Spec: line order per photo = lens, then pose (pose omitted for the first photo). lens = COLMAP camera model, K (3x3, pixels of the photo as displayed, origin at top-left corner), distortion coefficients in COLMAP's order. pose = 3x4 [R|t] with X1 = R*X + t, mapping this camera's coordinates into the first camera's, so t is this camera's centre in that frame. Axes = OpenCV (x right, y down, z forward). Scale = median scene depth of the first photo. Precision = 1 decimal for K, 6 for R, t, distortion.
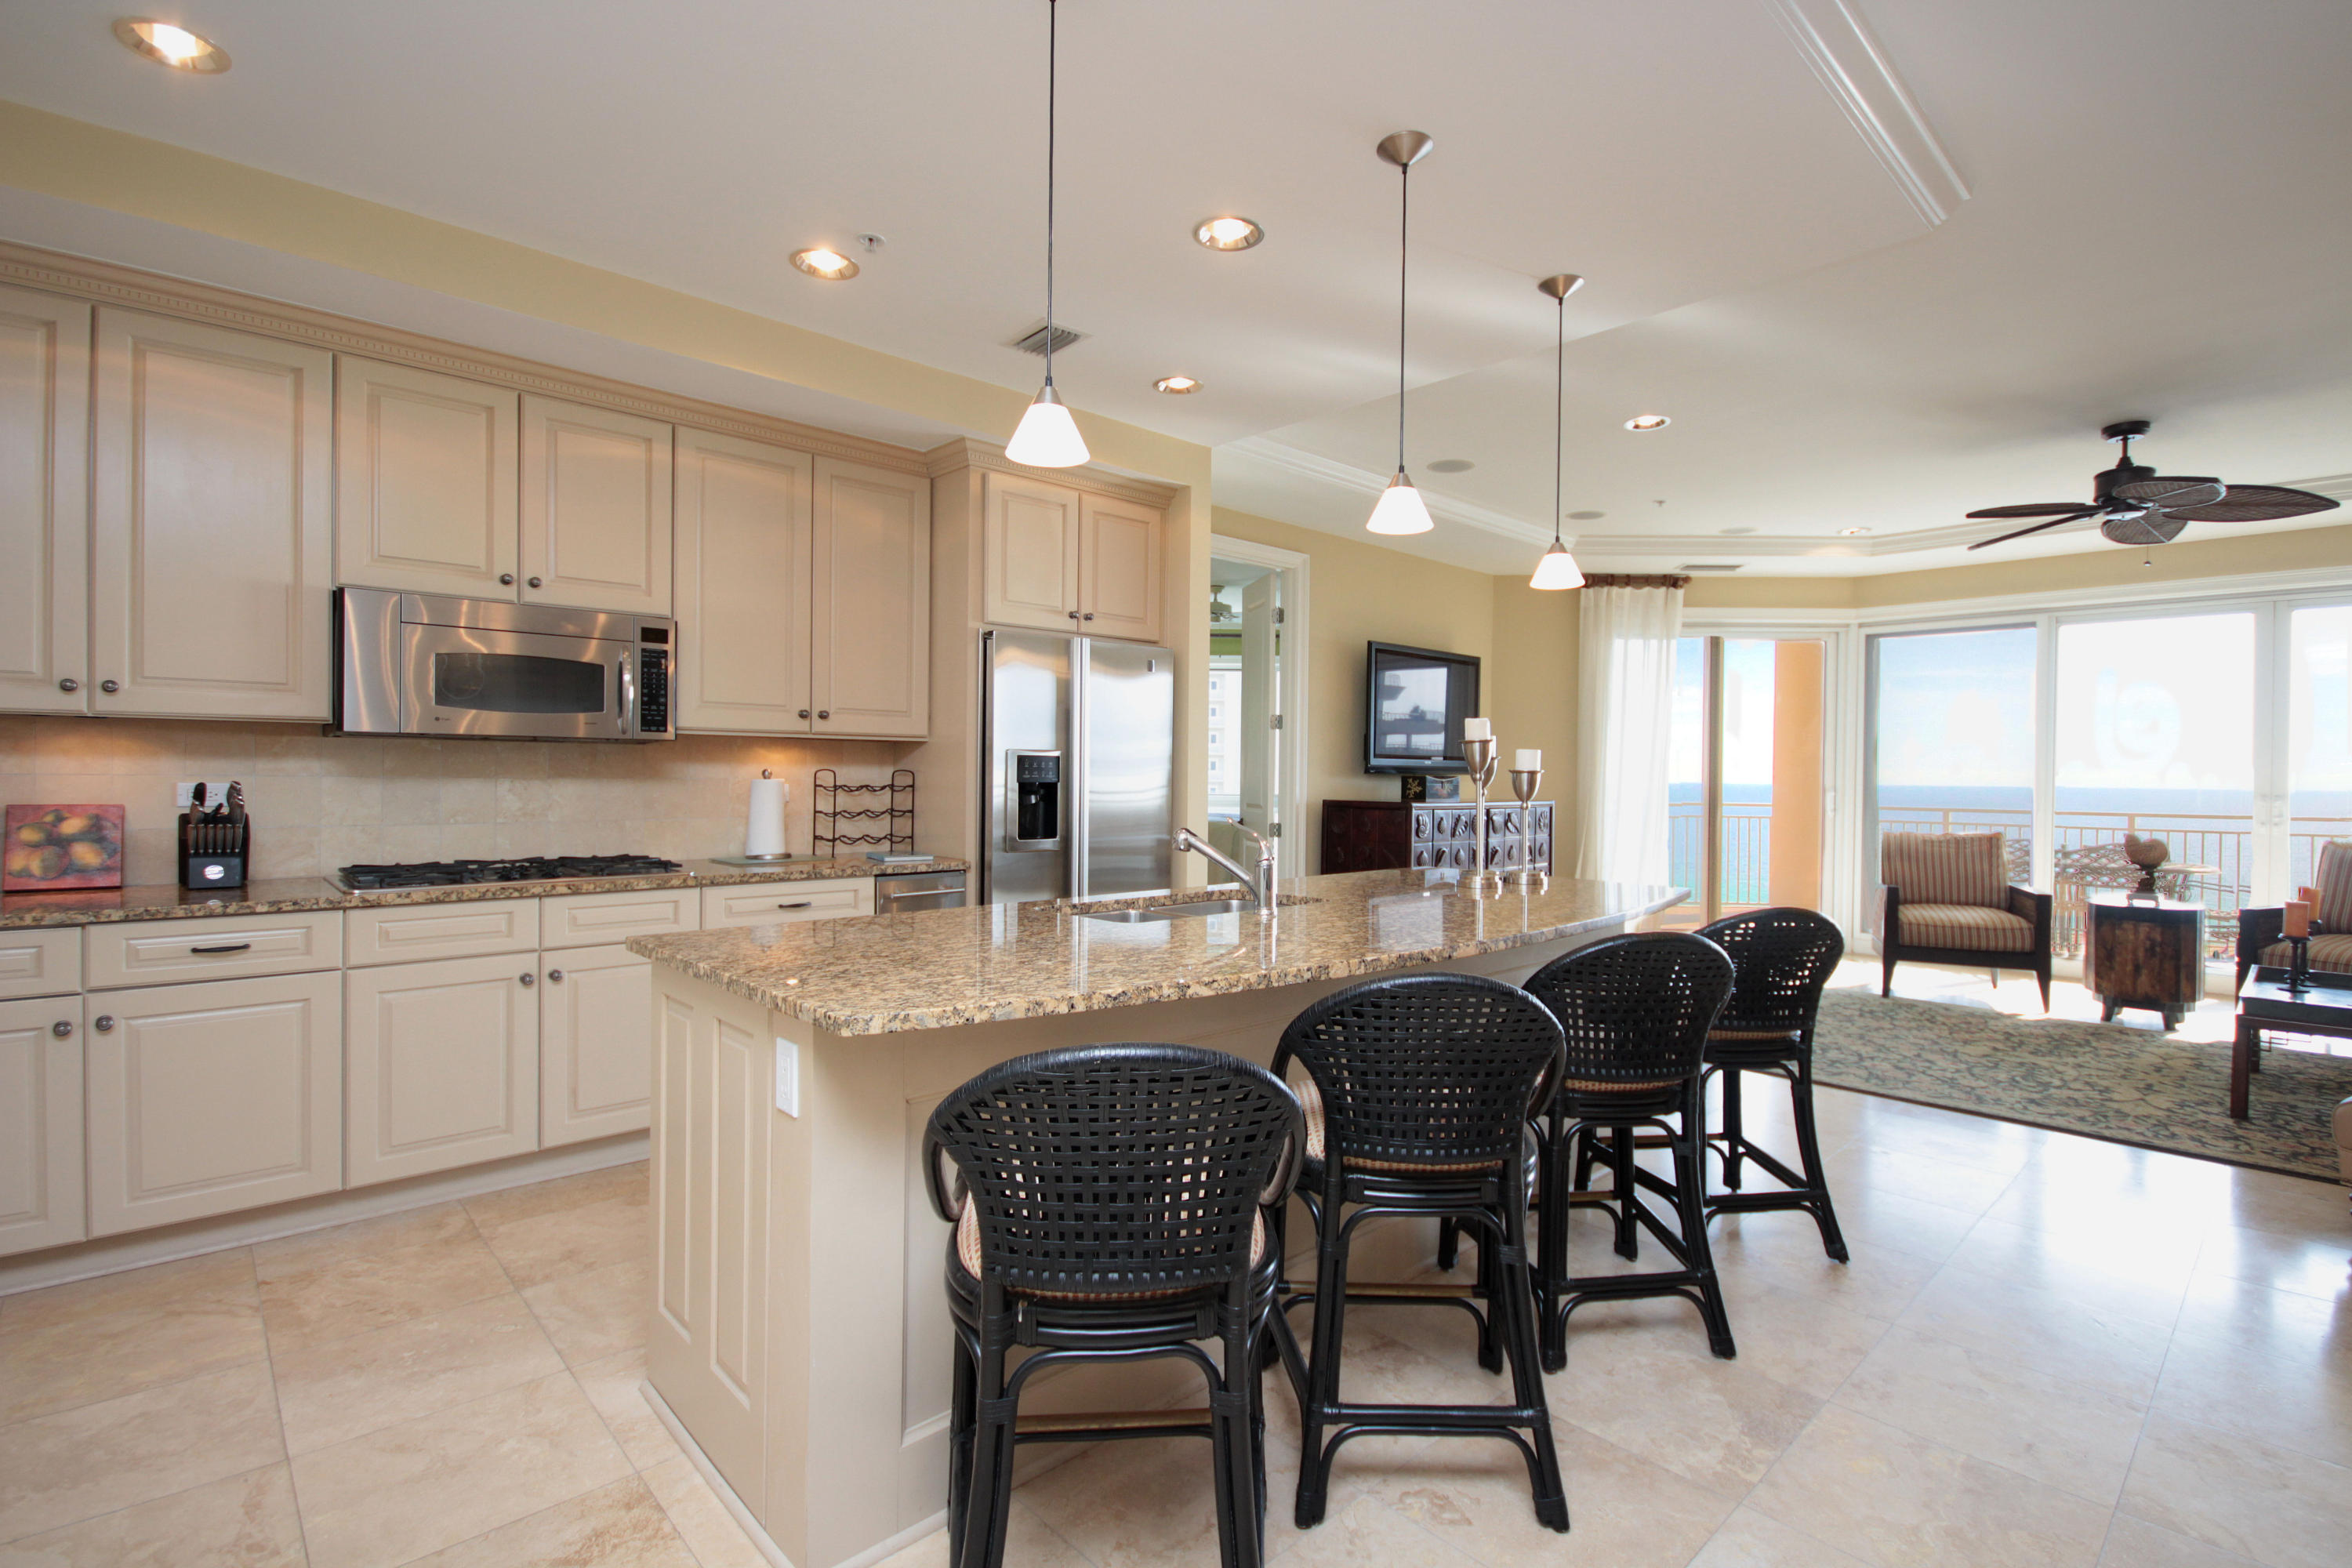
lens RADIAL K [[1088.0, 0, 1196.9], [0, 1088.0, 781.5], [0, 0, 1]] dist [-0.001450, -0.000633]
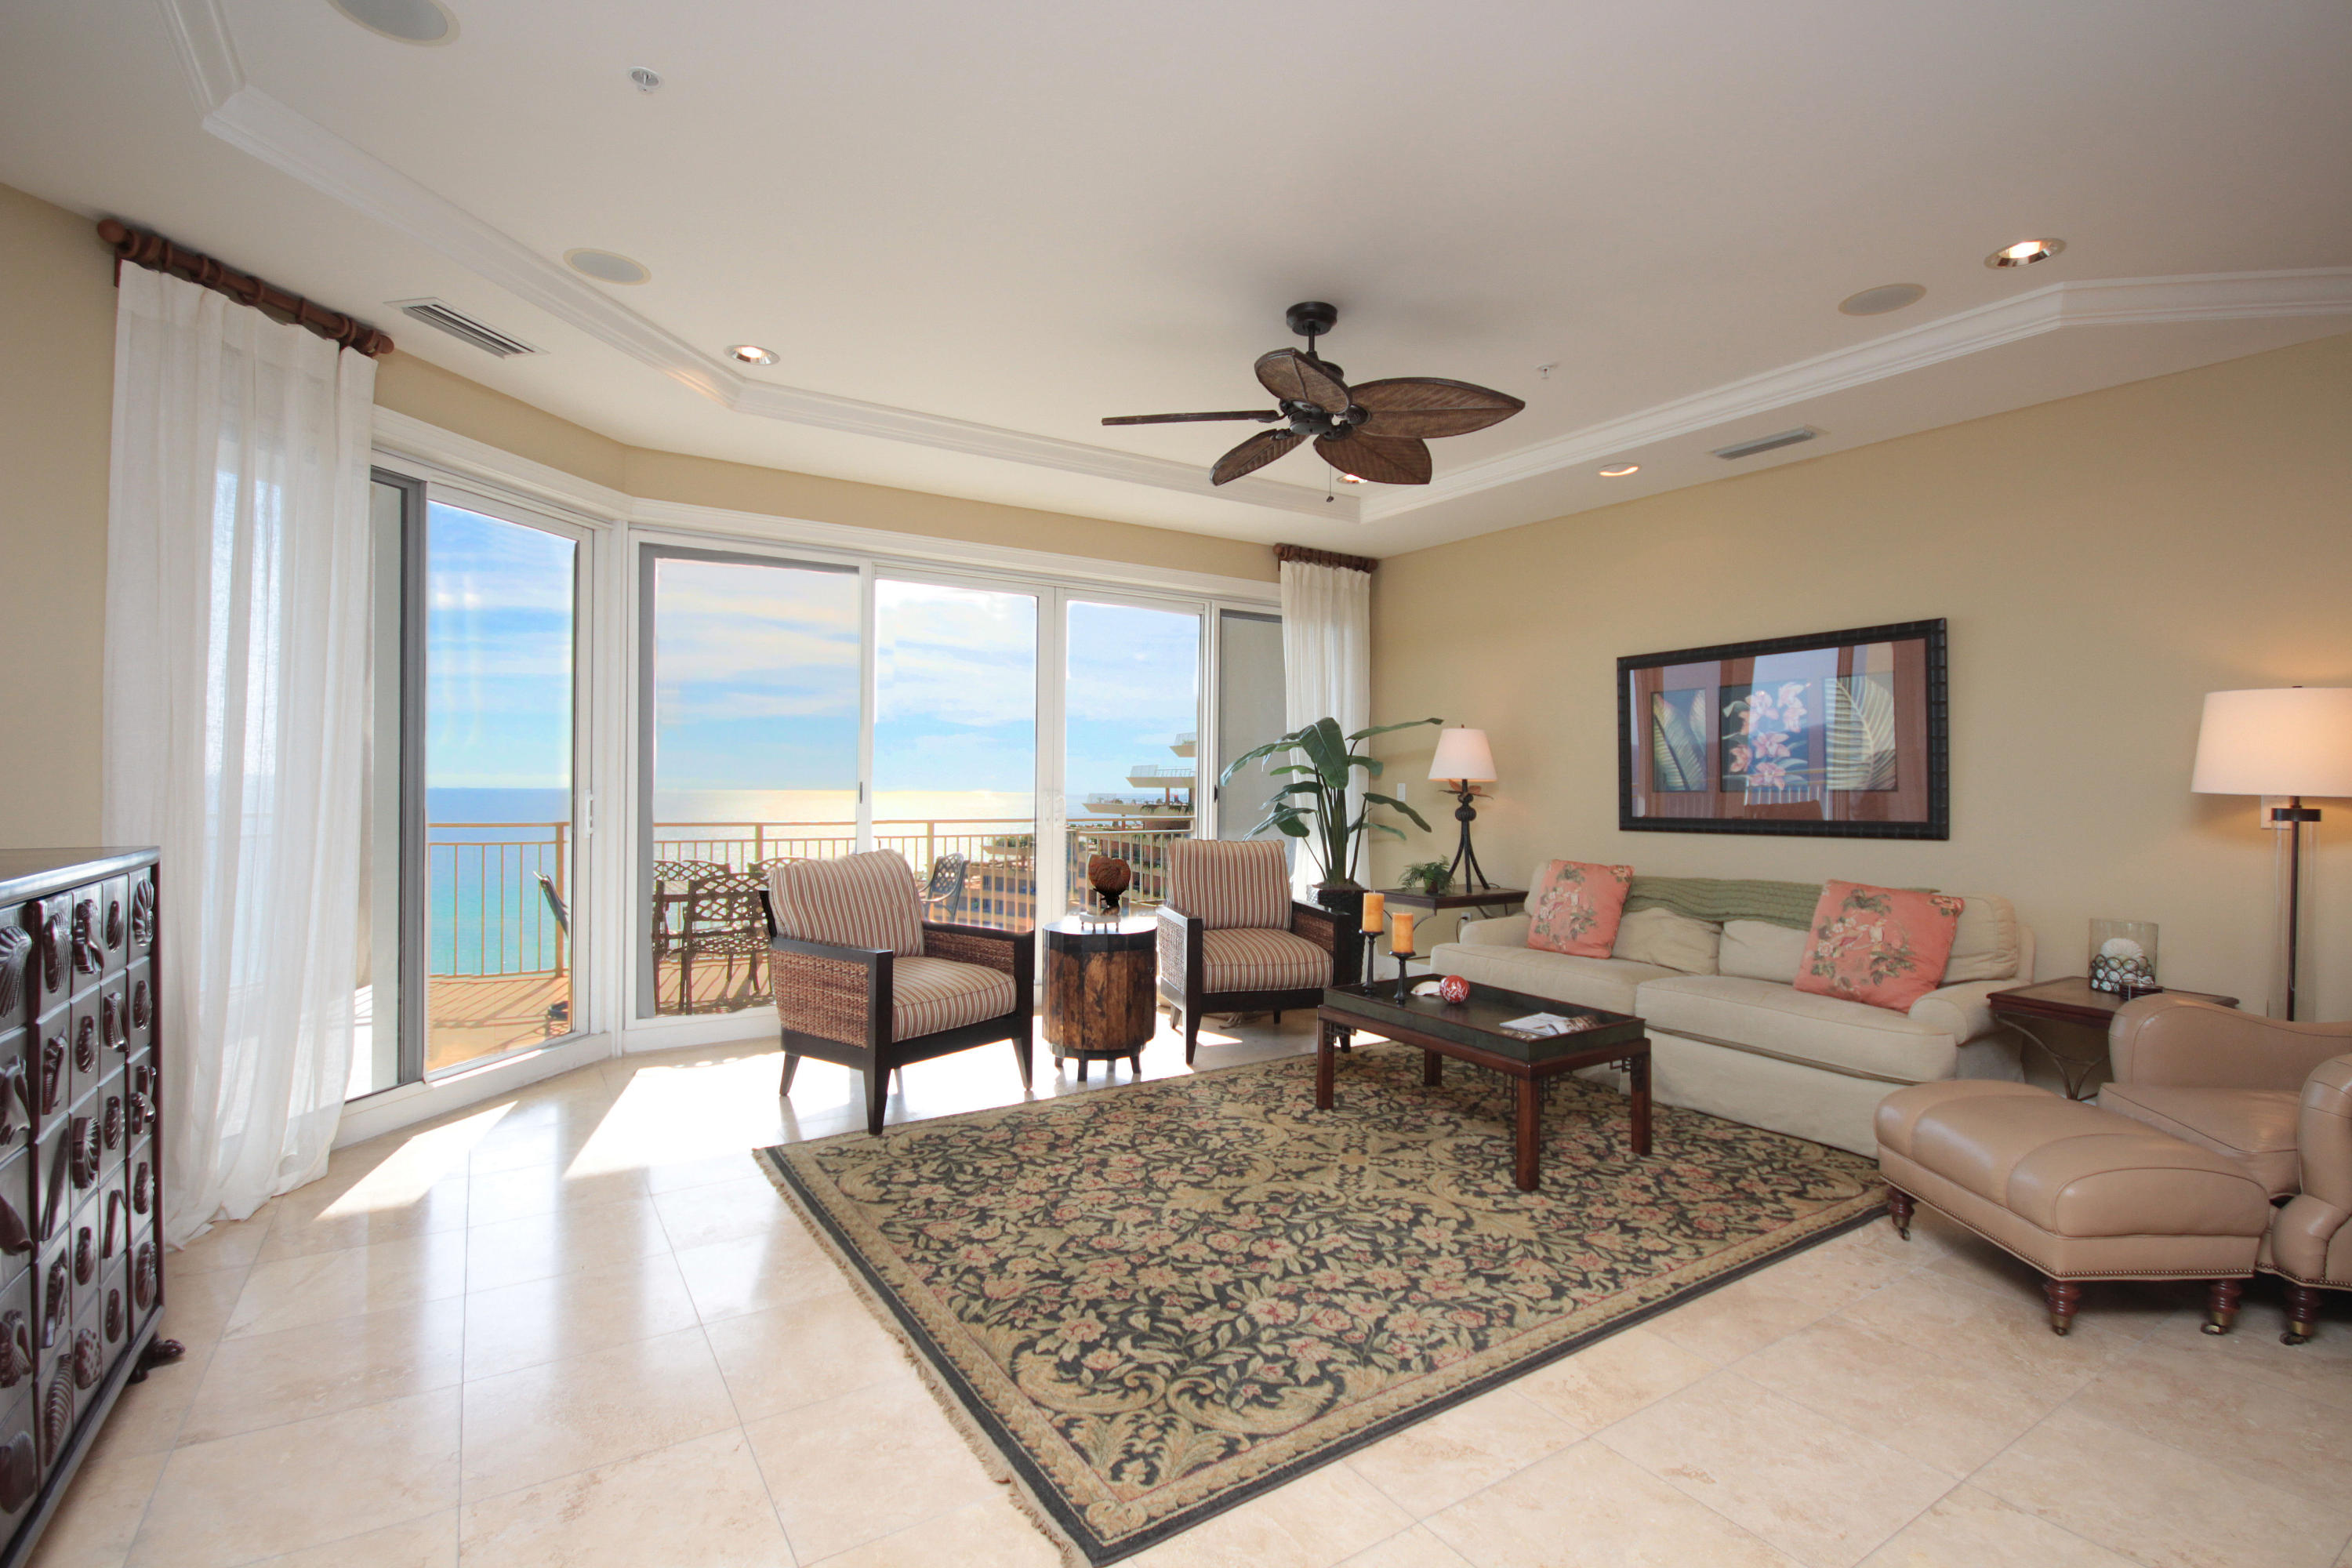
lens RADIAL K [[1084.8, 0, 1192.4], [0, 1084.8, 782.9], [0, 0, 1]] dist [-0.005549, -0.000819]
pose [[0.172440, -0.013444, 0.984928, 0.102102], [0.000919, 0.999909, 0.013487, -0.010834], [-0.985020, -0.001420, 0.172436, 1.011896]]
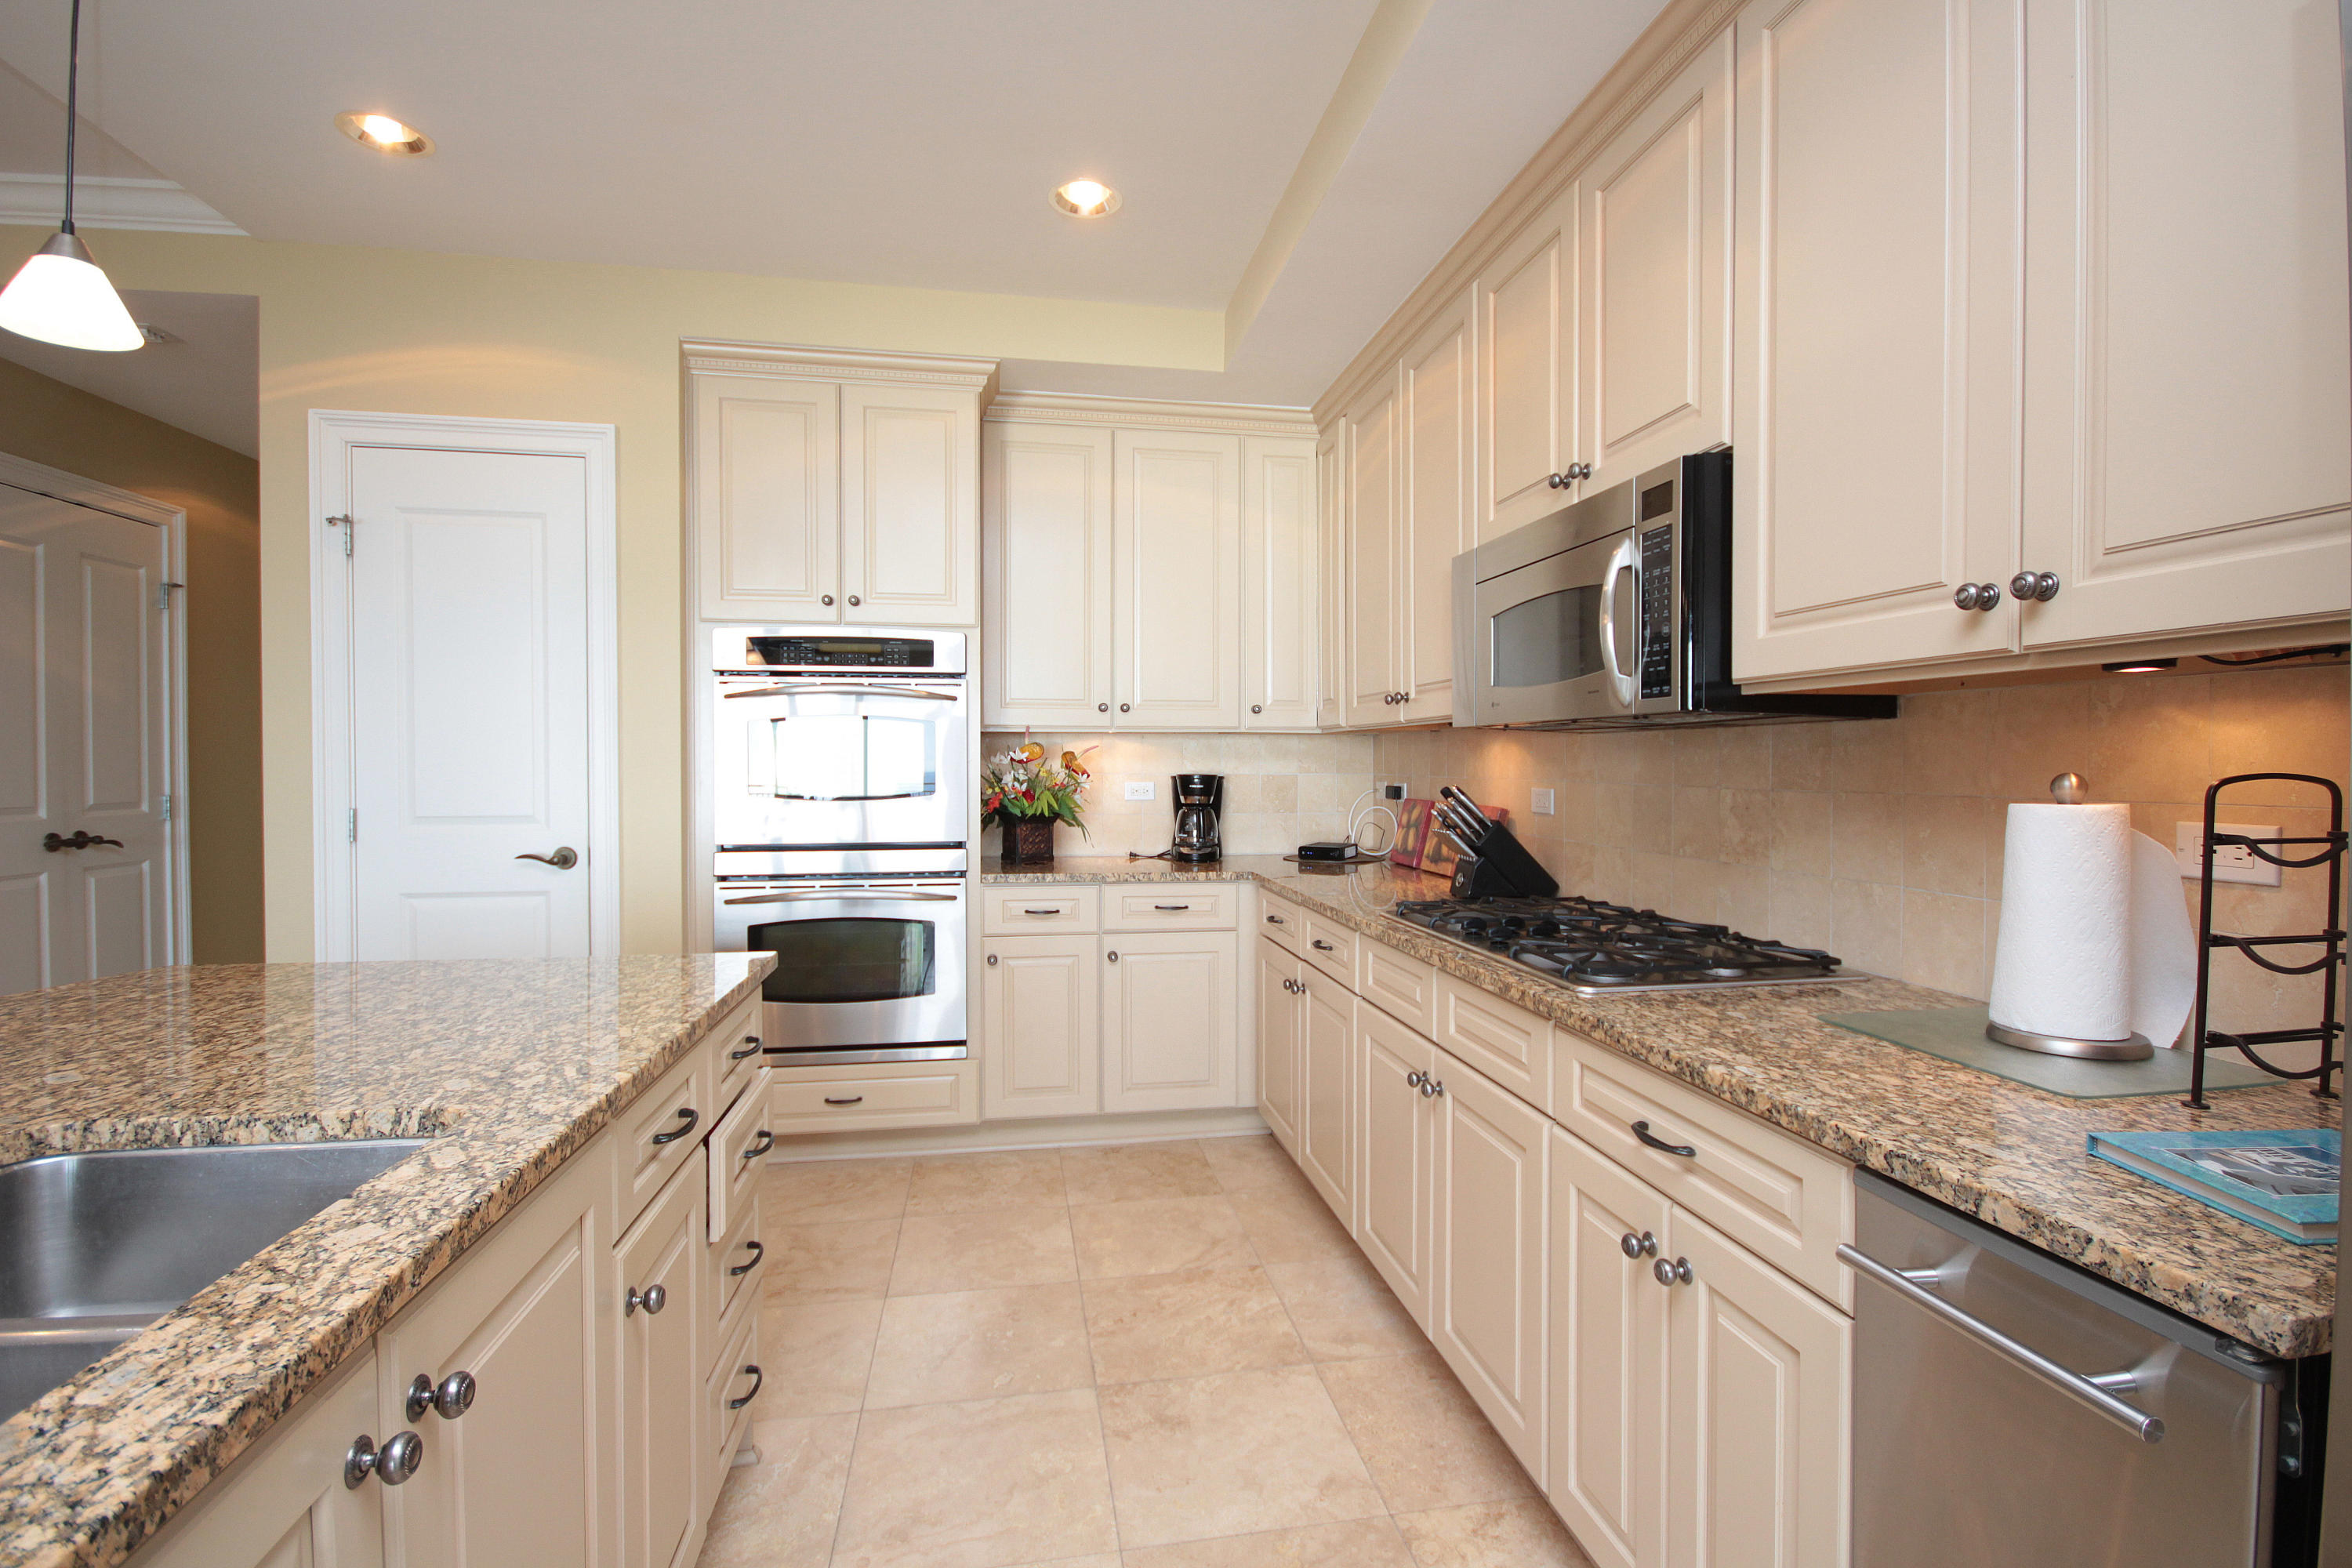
lens RADIAL K [[1088.0, 0, 1196.9], [0, 1088.0, 781.5], [0, 0, 1]] dist [-0.001450, -0.000633]
pose [[-0.542078, 0.003029, -0.840322, 0.024617], [-0.015082, 0.999797, 0.013333, -0.009223], [0.840193, 0.019901, -0.541923, 0.893488]]
